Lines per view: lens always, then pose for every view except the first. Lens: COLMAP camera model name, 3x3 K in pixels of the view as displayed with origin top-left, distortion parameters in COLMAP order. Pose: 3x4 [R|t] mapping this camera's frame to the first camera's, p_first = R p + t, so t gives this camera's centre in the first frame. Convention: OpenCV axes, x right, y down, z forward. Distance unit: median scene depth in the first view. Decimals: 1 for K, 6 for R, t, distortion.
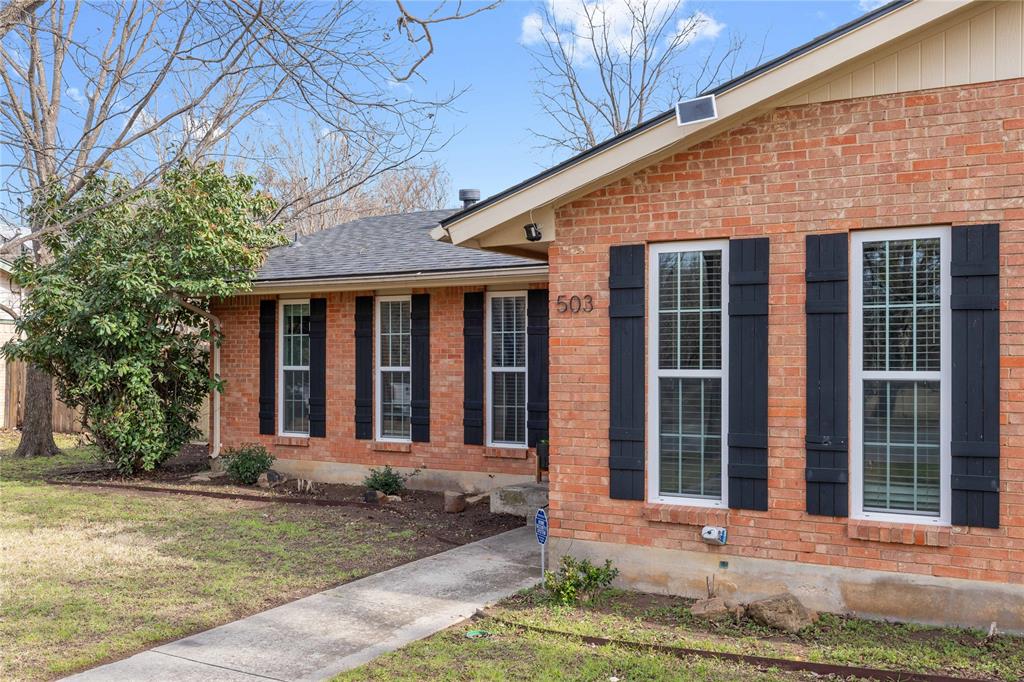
lens RADIAL K [[997.1, 0, 489.7], [0, 997.1, 359.1], [0, 0, 1]] dist [-0.004962, 0.000000]
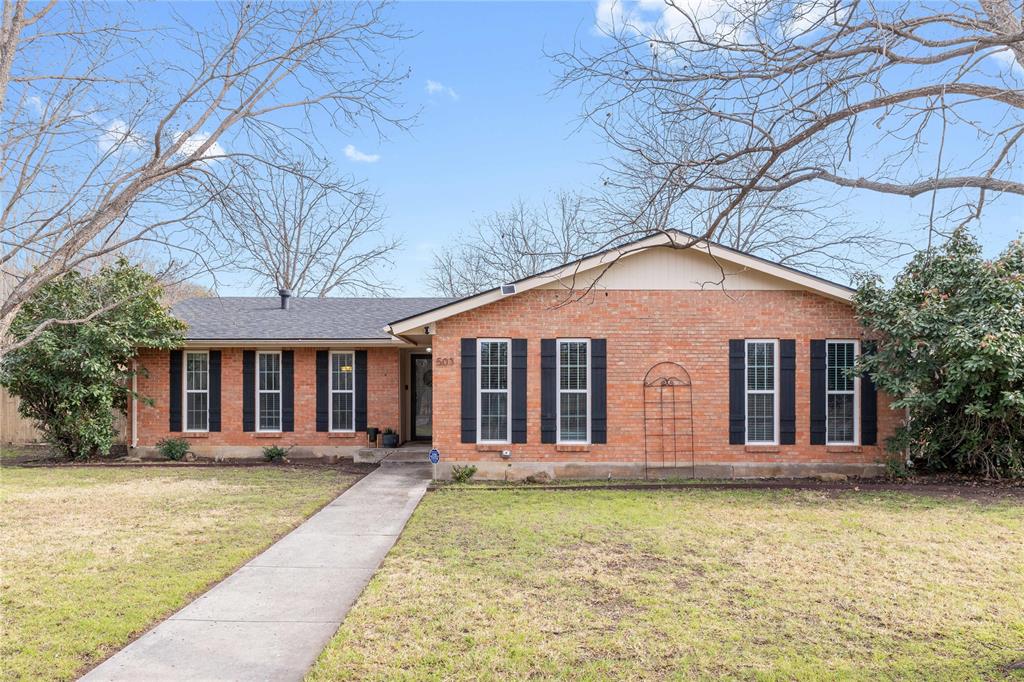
lens RADIAL K [[633.4, 0, 519.7], [0, 633.4, 388.5], [0, 0, 1]] dist [-0.003240, -0.003638]
pose [[0.866127, 0.000761, 0.499823, -0.528853], [-0.000742, 1.000000, -0.000236, 0.008631], [-0.499823, -0.000166, 0.866127, -0.399899]]
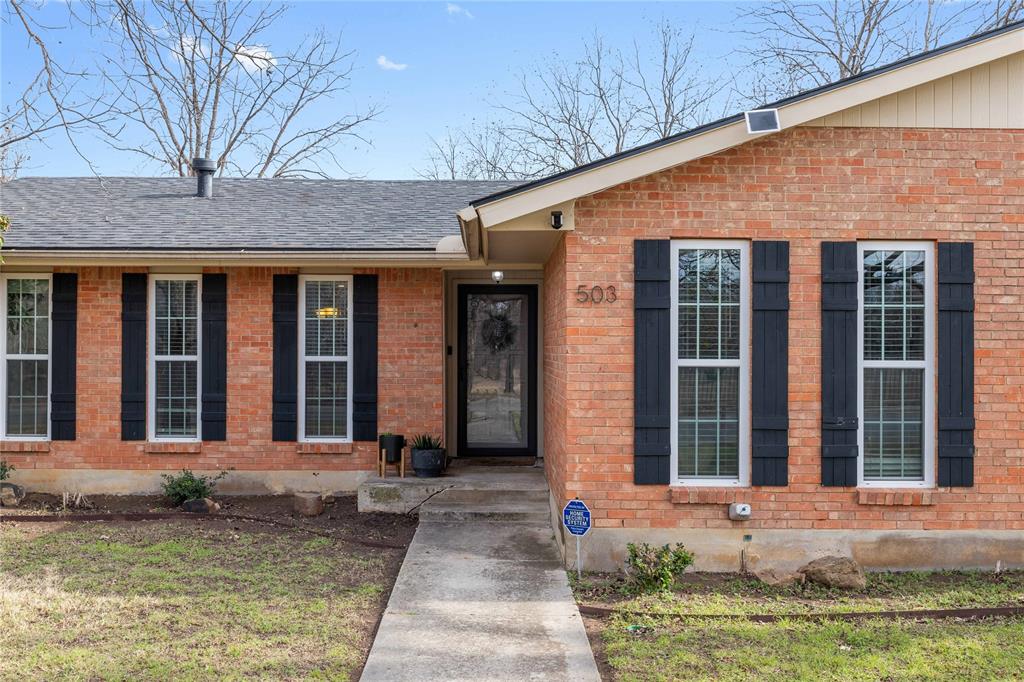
lens RADIAL K [[997.1, 0, 566.0], [0, 997.1, 340.8], [0, 0, 1]] dist [-0.004962, 0.000000]
pose [[0.862336, 0.009157, 0.506254, -0.467720], [-0.005536, 0.999947, -0.008657, 0.000931], [-0.506306, 0.004663, 0.862341, 0.150547]]
